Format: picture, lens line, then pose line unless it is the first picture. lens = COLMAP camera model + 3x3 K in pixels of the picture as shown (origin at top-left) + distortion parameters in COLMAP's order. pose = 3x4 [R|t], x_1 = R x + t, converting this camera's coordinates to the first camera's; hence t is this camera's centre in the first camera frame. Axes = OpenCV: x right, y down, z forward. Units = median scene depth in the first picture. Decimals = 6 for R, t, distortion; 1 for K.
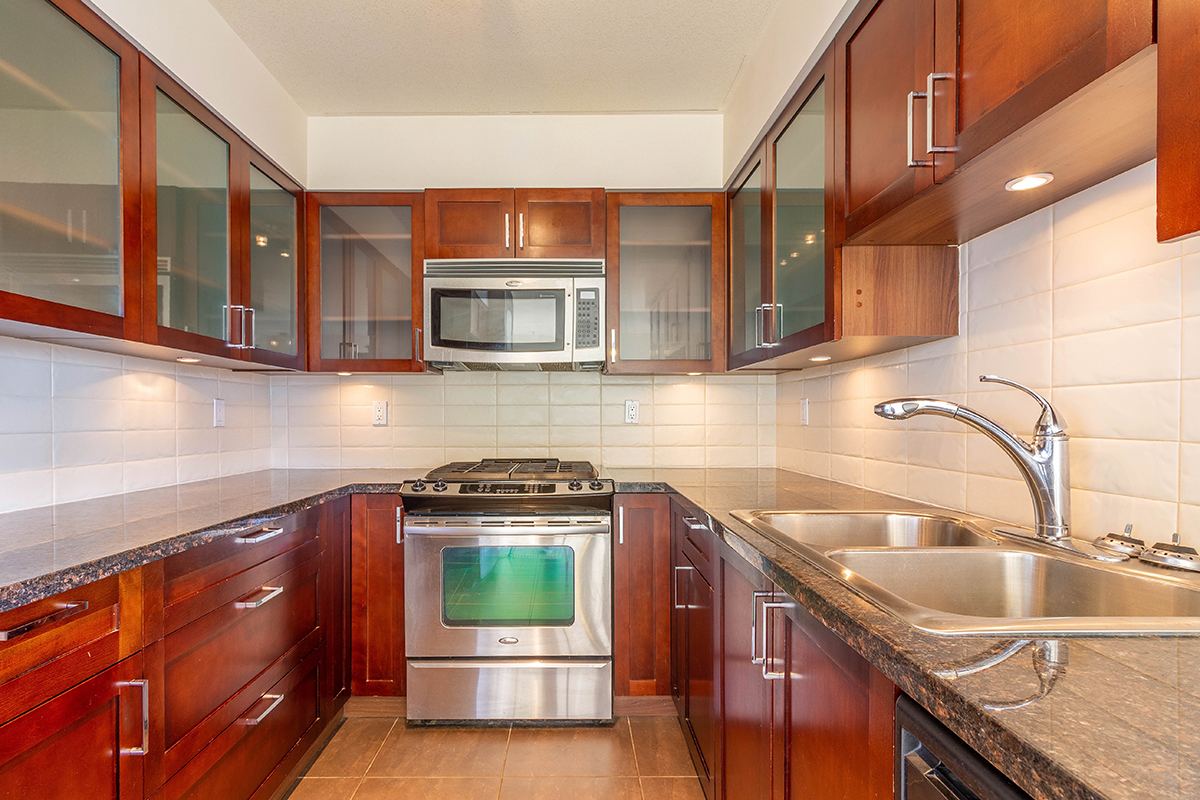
lens RADIAL K [[554.2, 0, 578.1], [0, 554.2, 427.4], [0, 0, 1]] dist [-0.001068, 0.000306]
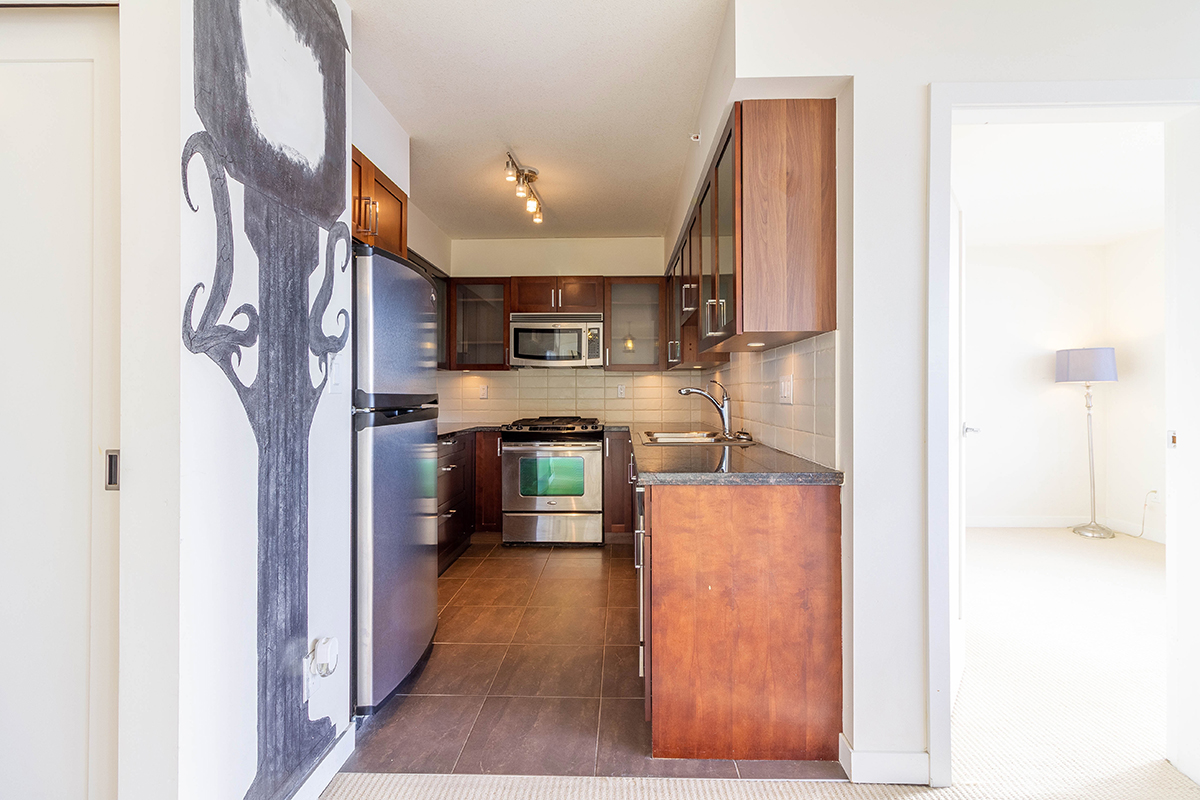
lens RADIAL K [[554.2, 0, 604.8], [0, 554.2, 397.4], [0, 0, 1]] dist [-0.001068, 0.000306]
pose [[0.998724, 0.001967, -0.050457, 0.153672], [-0.002677, 0.999898, -0.014015, 0.019579], [0.050424, 0.014133, 0.998628, -0.932900]]
